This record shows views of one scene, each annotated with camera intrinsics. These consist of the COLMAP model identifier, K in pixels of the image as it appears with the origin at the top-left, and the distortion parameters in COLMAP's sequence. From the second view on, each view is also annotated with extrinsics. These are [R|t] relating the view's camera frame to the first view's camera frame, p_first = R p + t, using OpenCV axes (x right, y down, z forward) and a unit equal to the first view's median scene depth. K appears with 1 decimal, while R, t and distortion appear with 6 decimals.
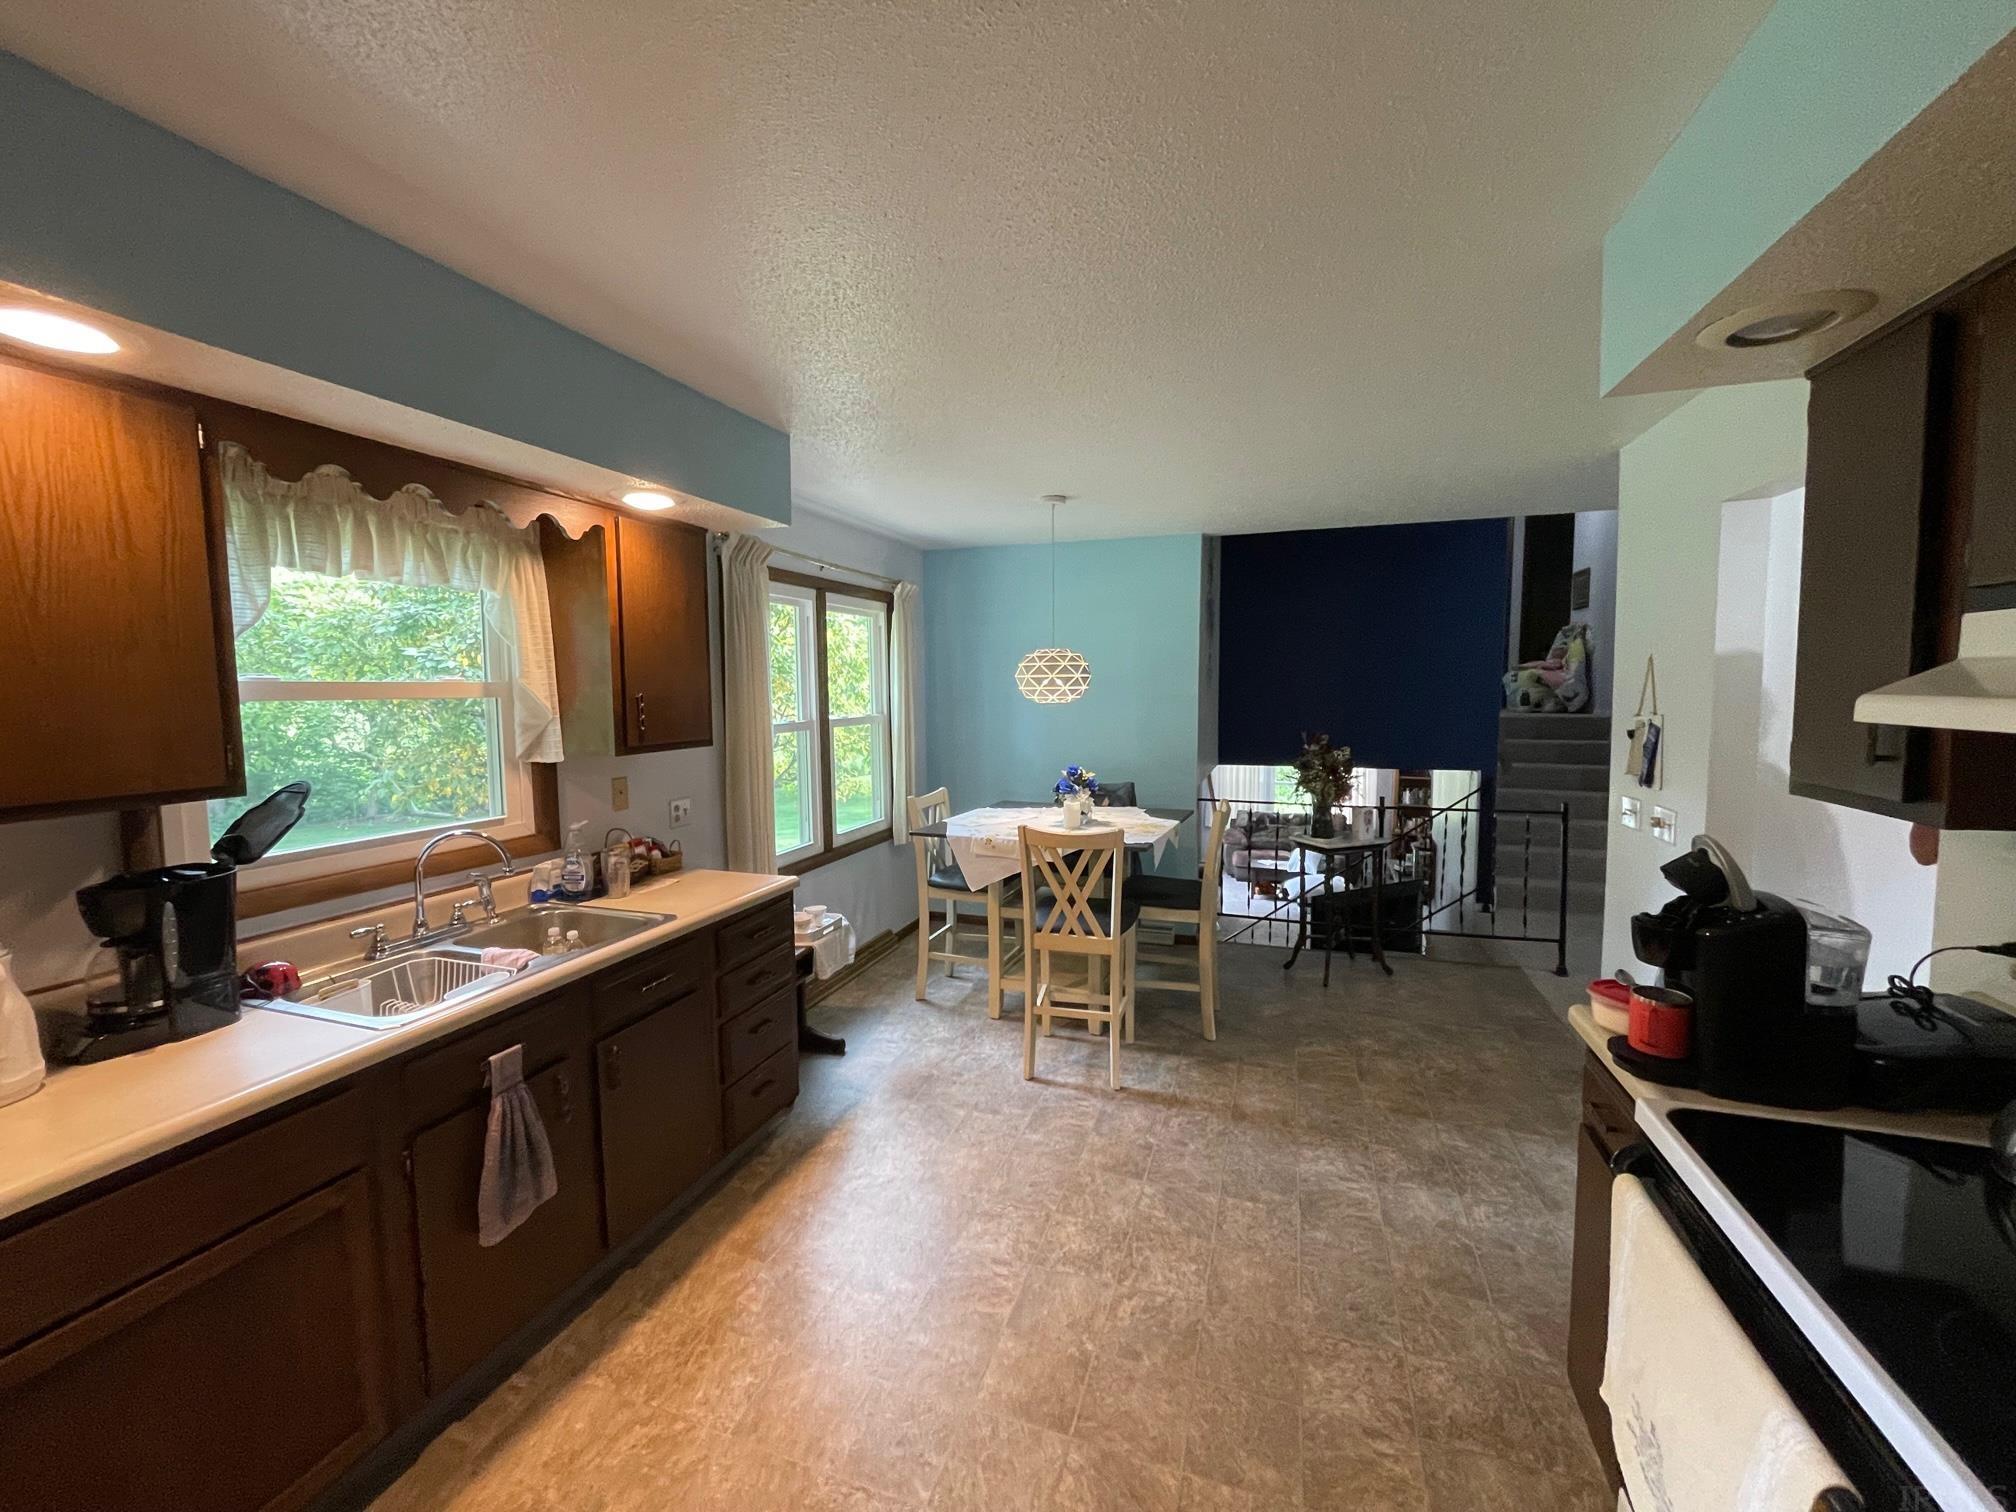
lens RADIAL K [[799.0, 0, 1008.0], [0, 799.0, 756.0], [0, 0, 1]] dist [0.000432, -0.000037]
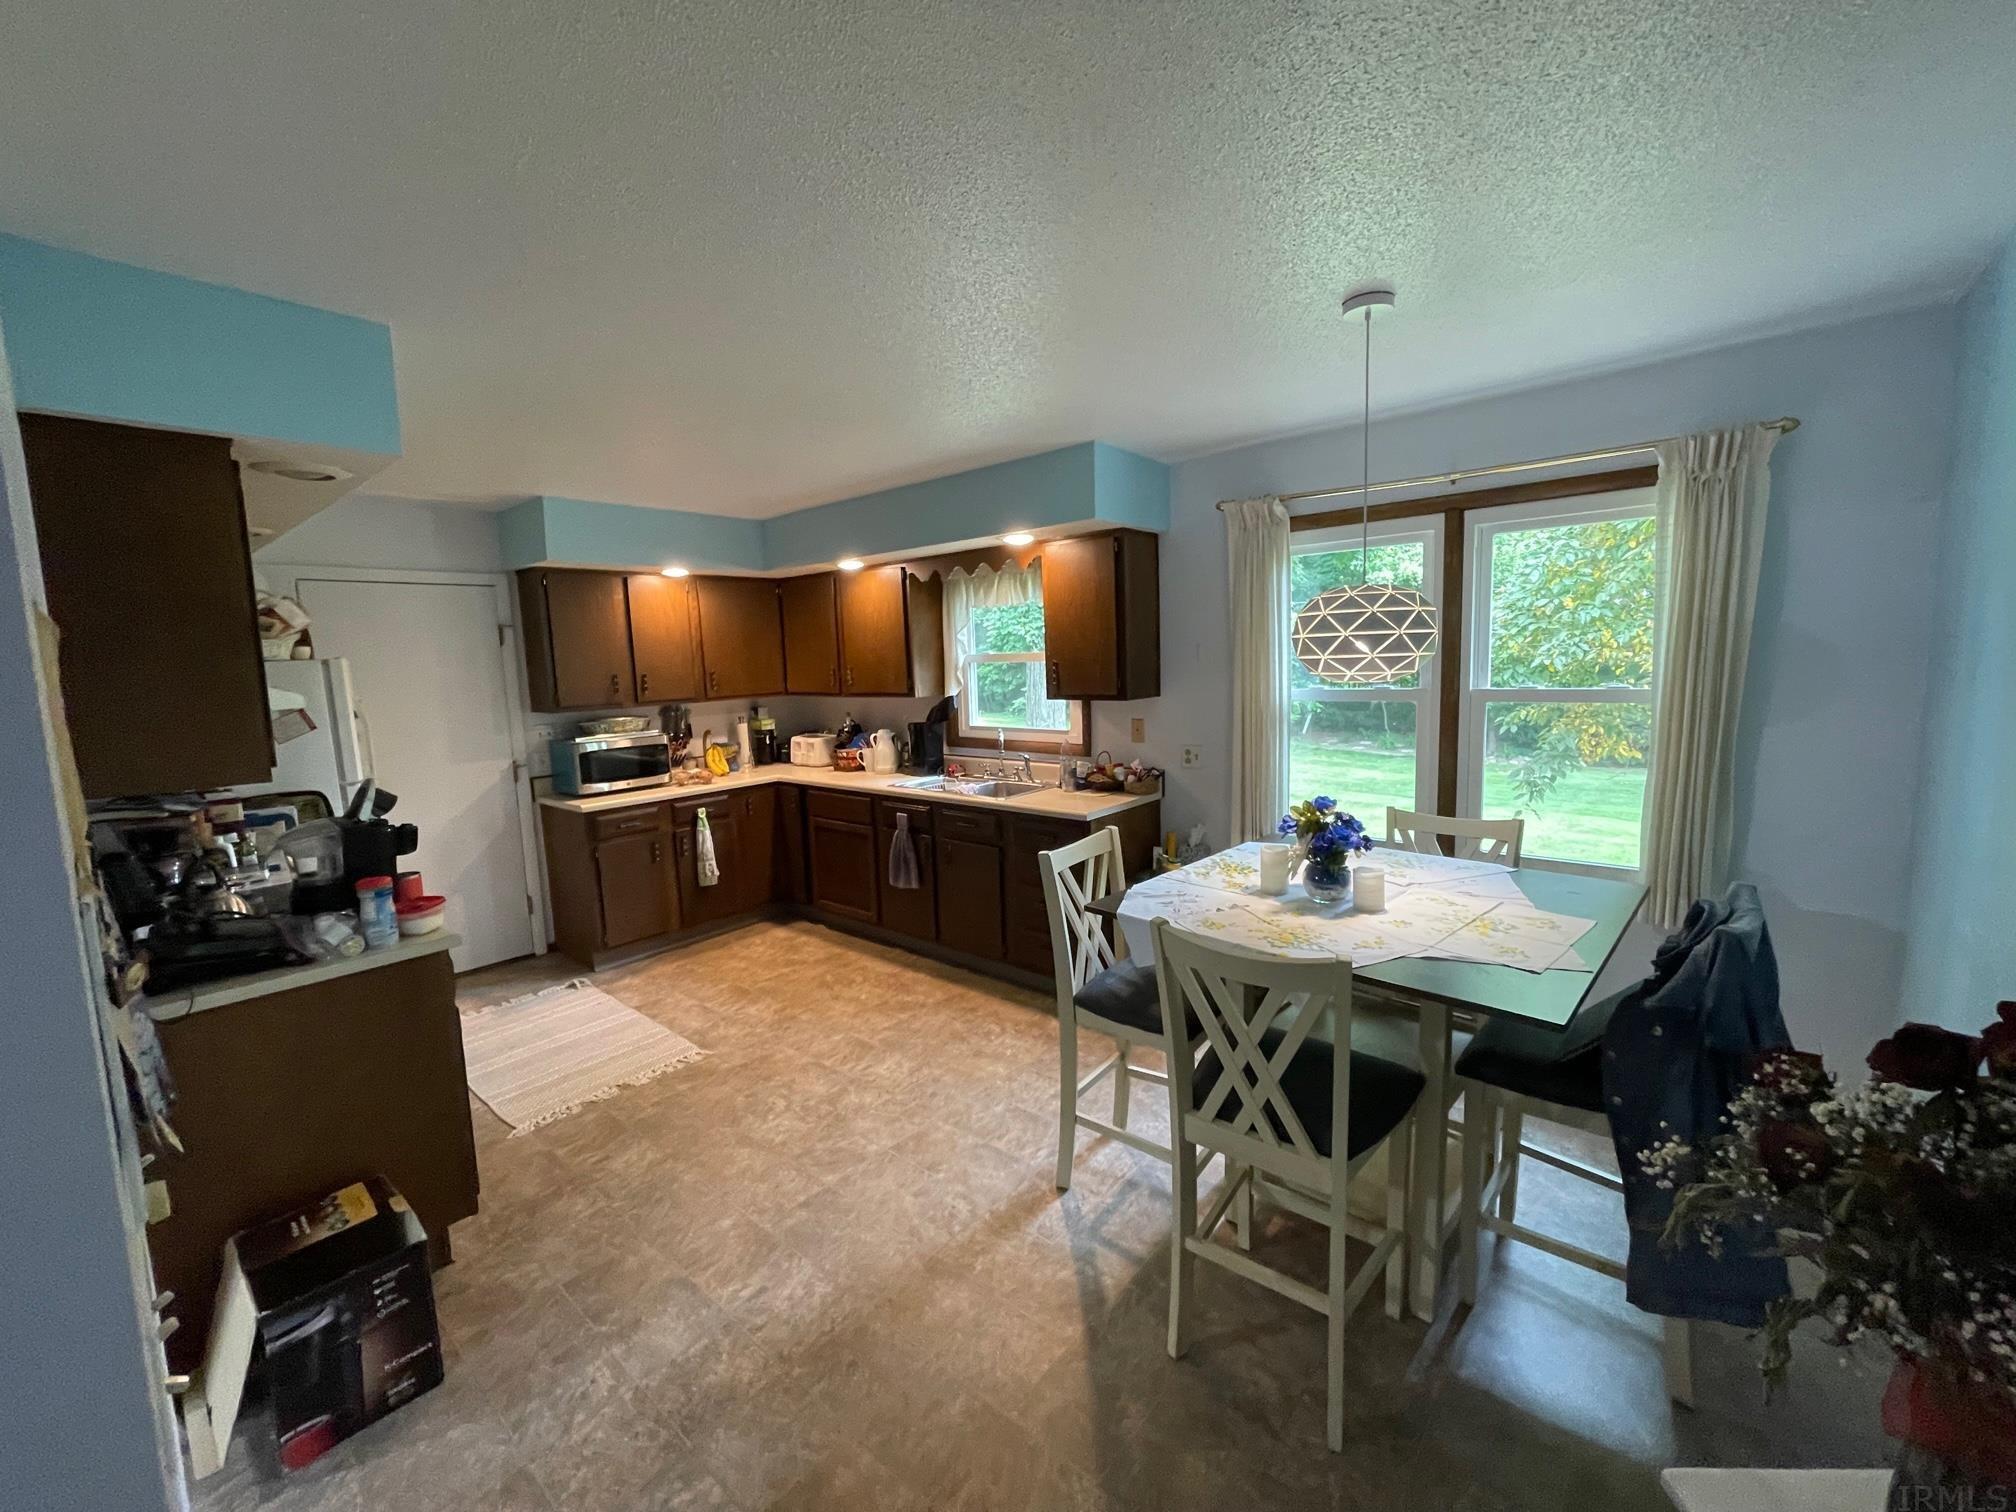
lens RADIAL K [[815.9, 0, 1008.0], [0, 815.9, 756.0], [0, 0, 1]] dist [0.000160, -0.000081]
pose [[-0.362965, 0.140478, -0.921153, 1.145731], [-0.041194, 0.985185, 0.166475, -0.170499], [0.930892, 0.098370, -0.351800, 1.660012]]
